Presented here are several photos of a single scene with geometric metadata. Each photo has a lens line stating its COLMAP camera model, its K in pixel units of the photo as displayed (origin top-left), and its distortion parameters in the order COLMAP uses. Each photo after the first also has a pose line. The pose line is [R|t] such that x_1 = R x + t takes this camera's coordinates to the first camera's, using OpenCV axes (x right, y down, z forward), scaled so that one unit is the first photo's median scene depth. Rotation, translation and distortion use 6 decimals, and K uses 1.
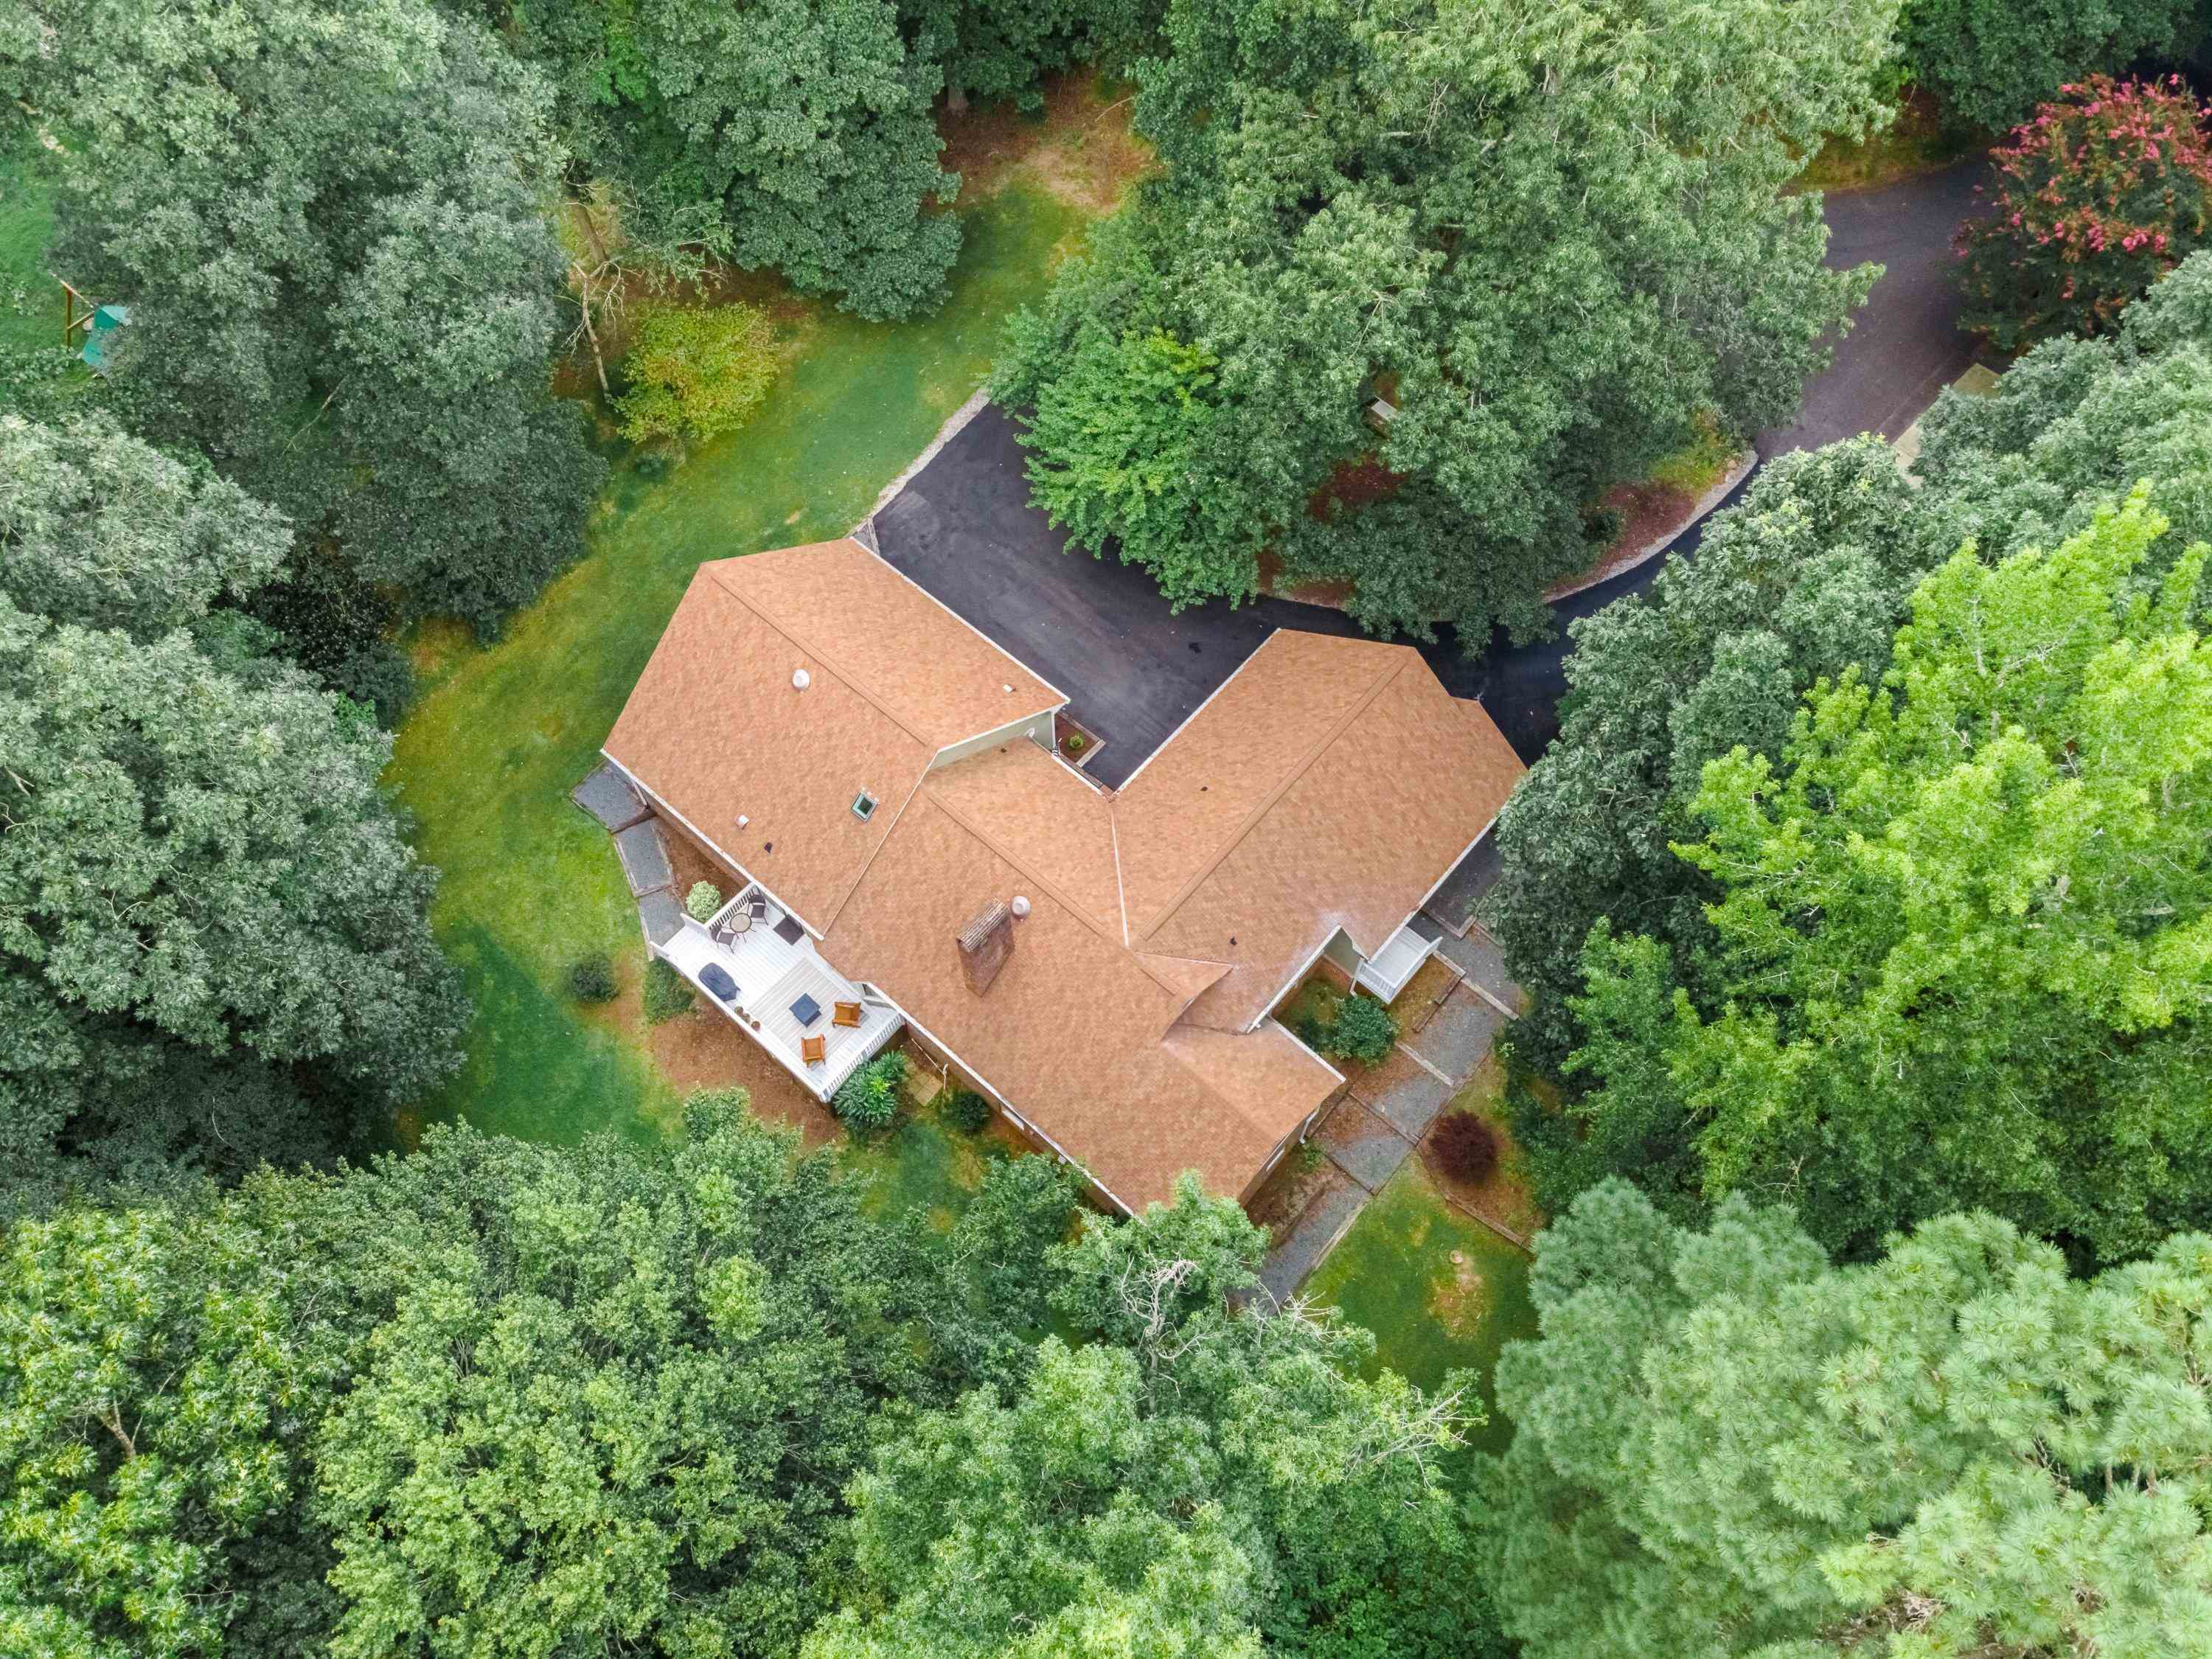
lens RADIAL K [[1639.4, 0, 1106.0], [0, 1639.4, 837.1], [0, 0, 1]] dist [0.058757, 0.011700]
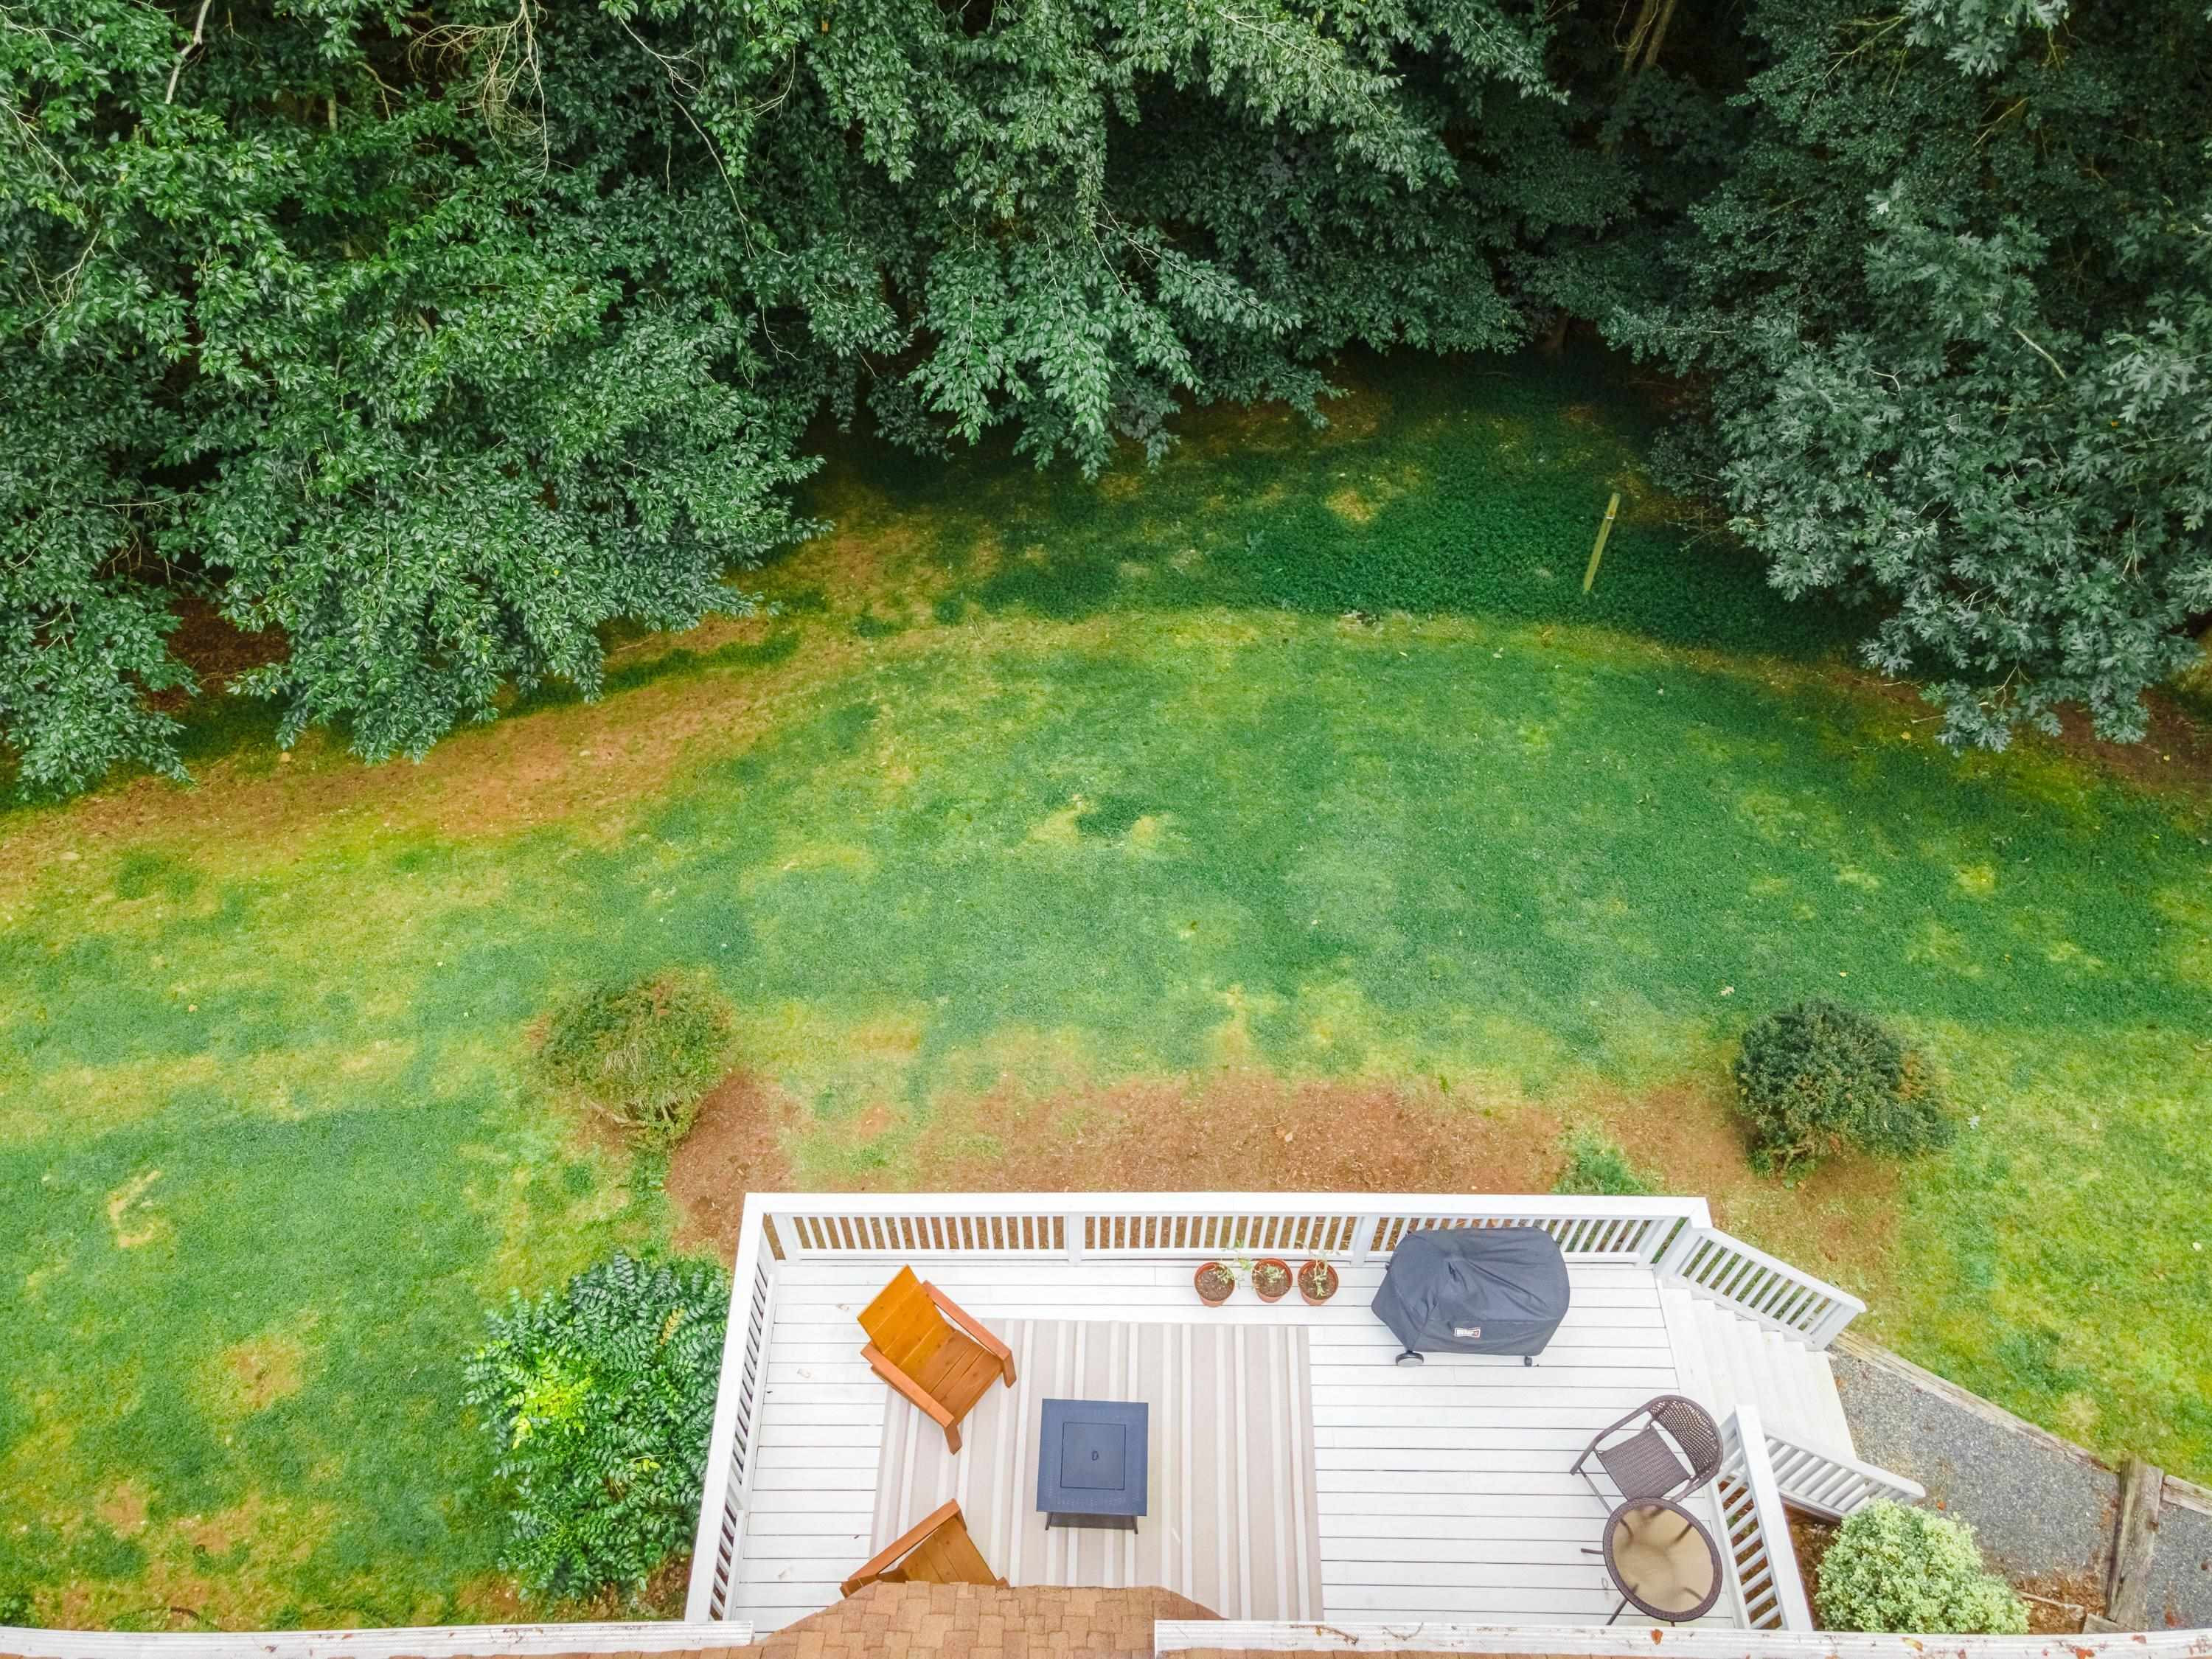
lens RADIAL K [[1639.4, 0, 1116.0], [0, 1639.4, 817.6], [0, 0, 1]] dist [0.058757, 0.011700]
pose [[-0.753785, 0.510783, -0.413411, -0.133948], [-0.600029, -0.278523, 0.749927, -0.033887], [0.267905, 0.813343, 0.516431, 0.792226]]
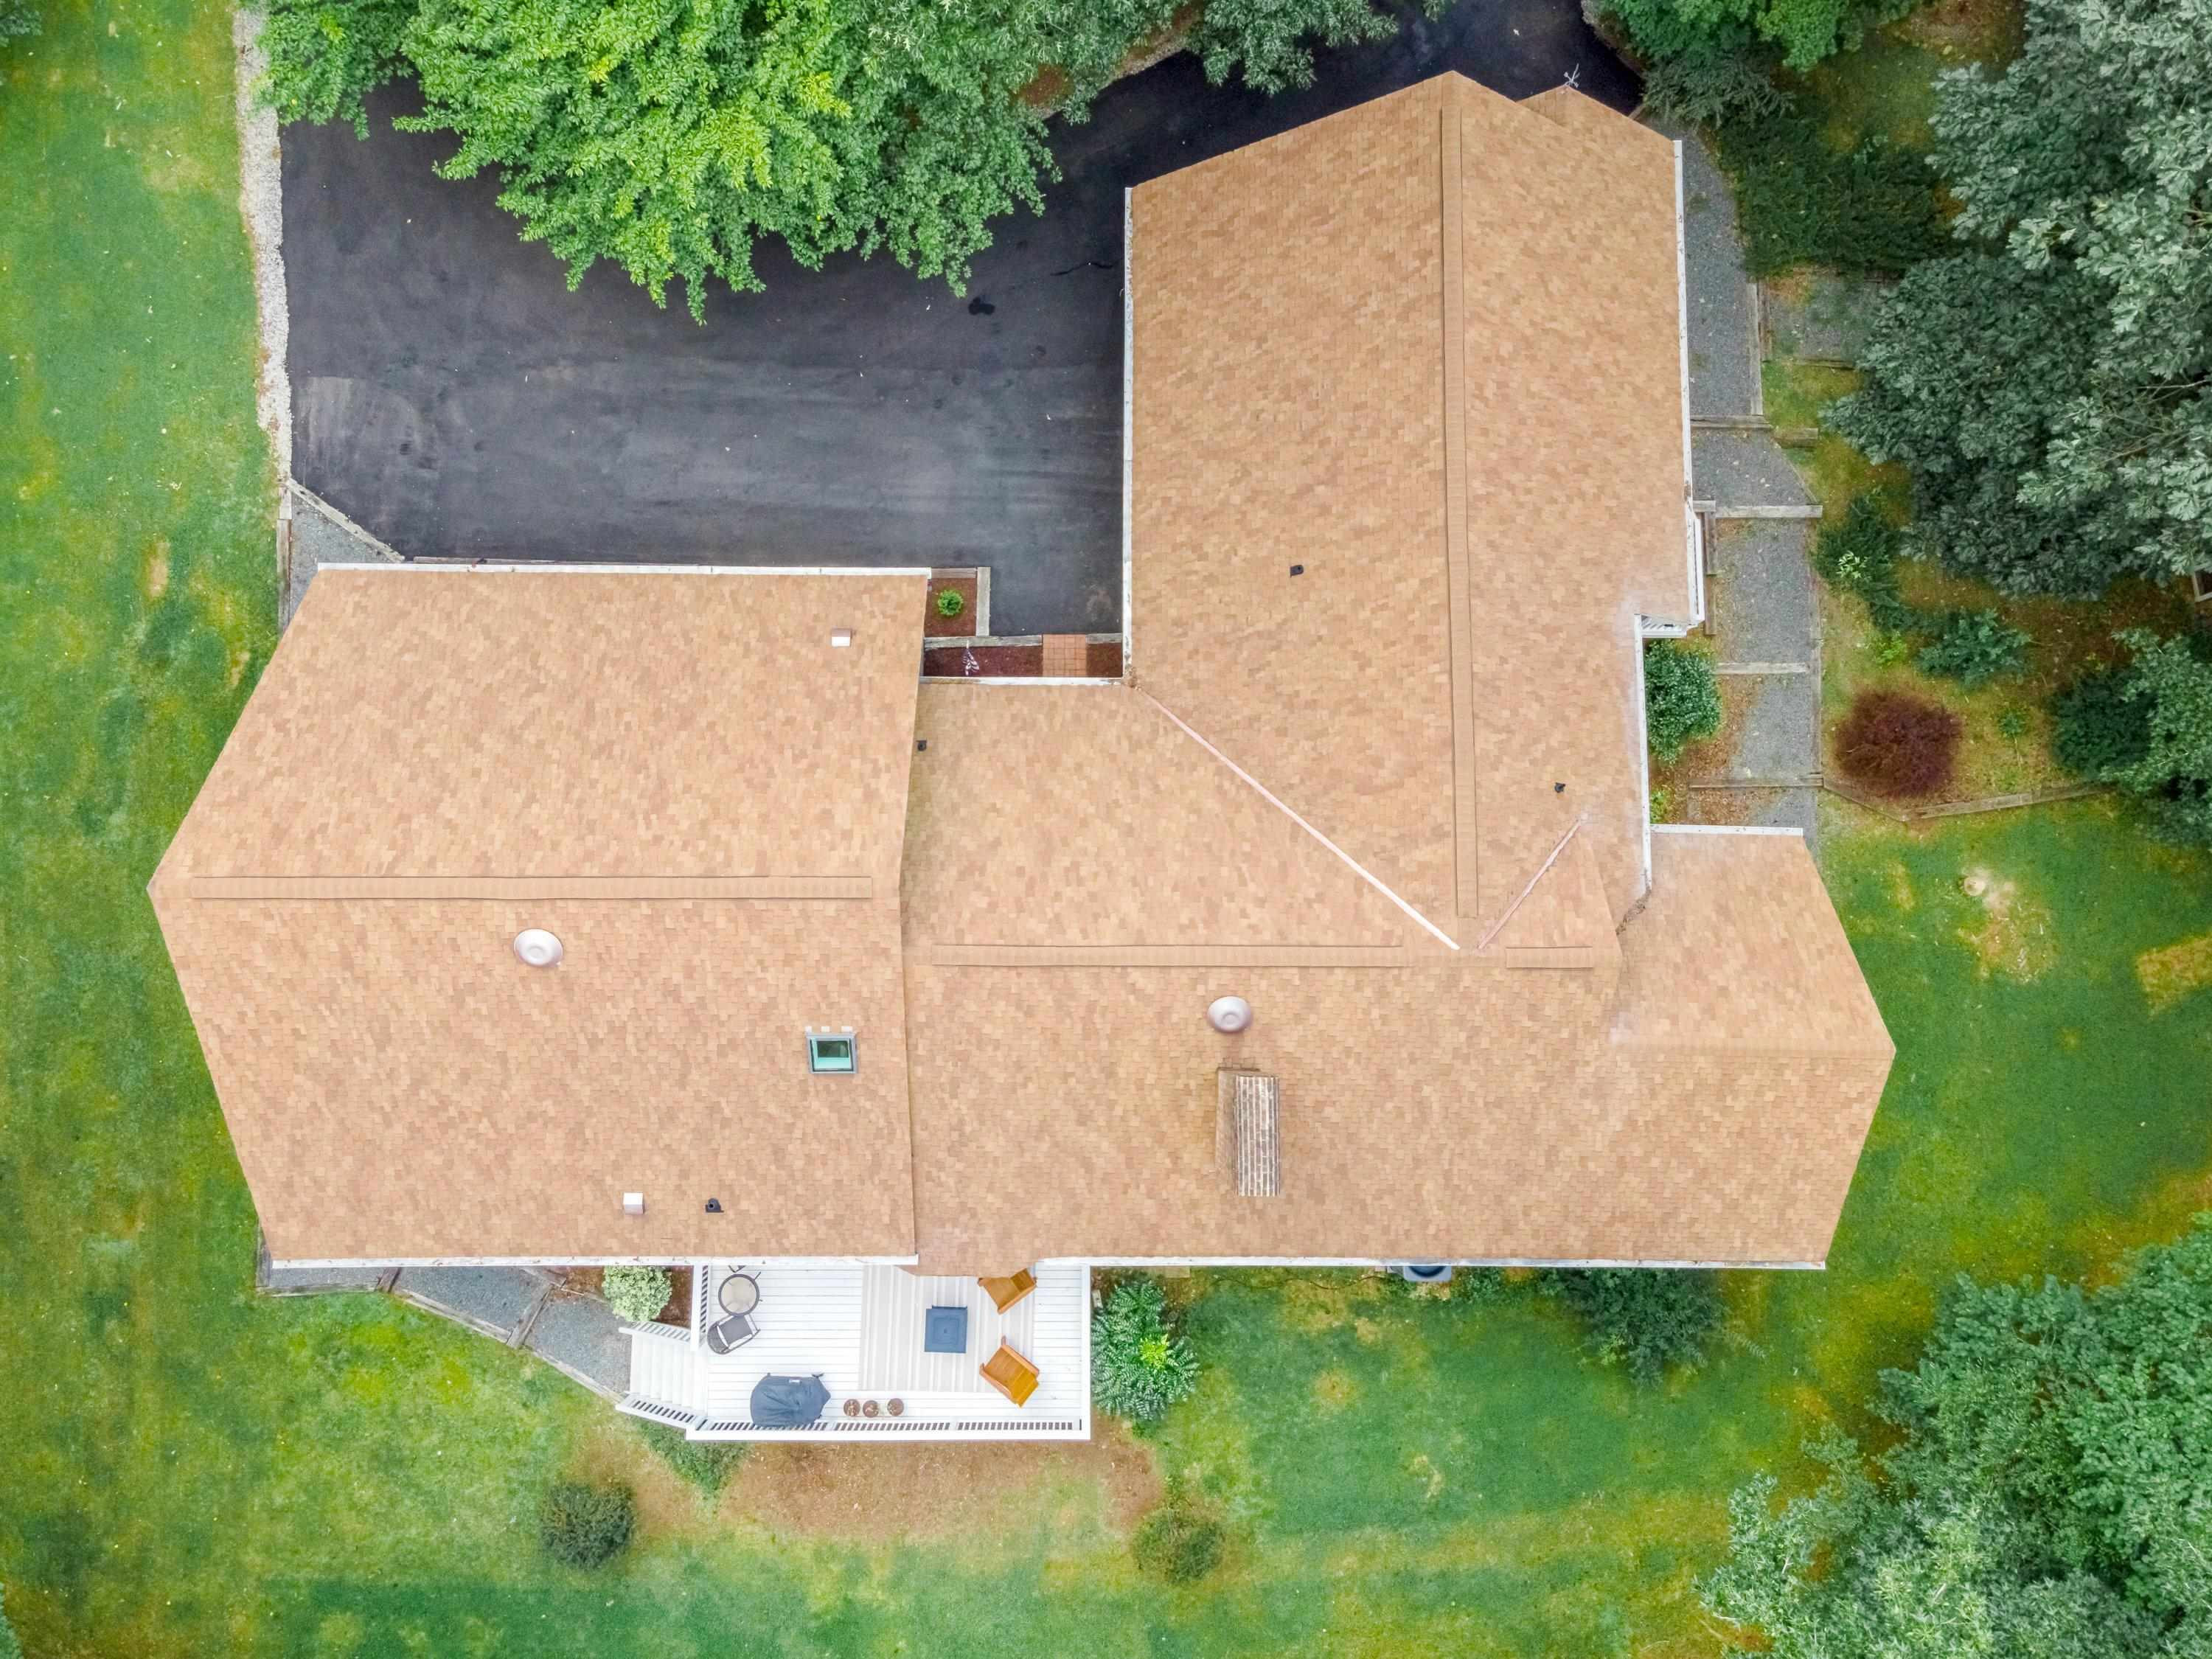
lens RADIAL K [[1639.4, 0, 1102.9], [0, 1639.4, 830.3], [0, 0, 1]] dist [0.058757, 0.011700]
pose [[0.755785, -0.649705, 0.081688, -0.076507], [0.579864, 0.721999, 0.377459, -0.188773], [-0.304216, -0.237910, 0.922416, 0.493705]]
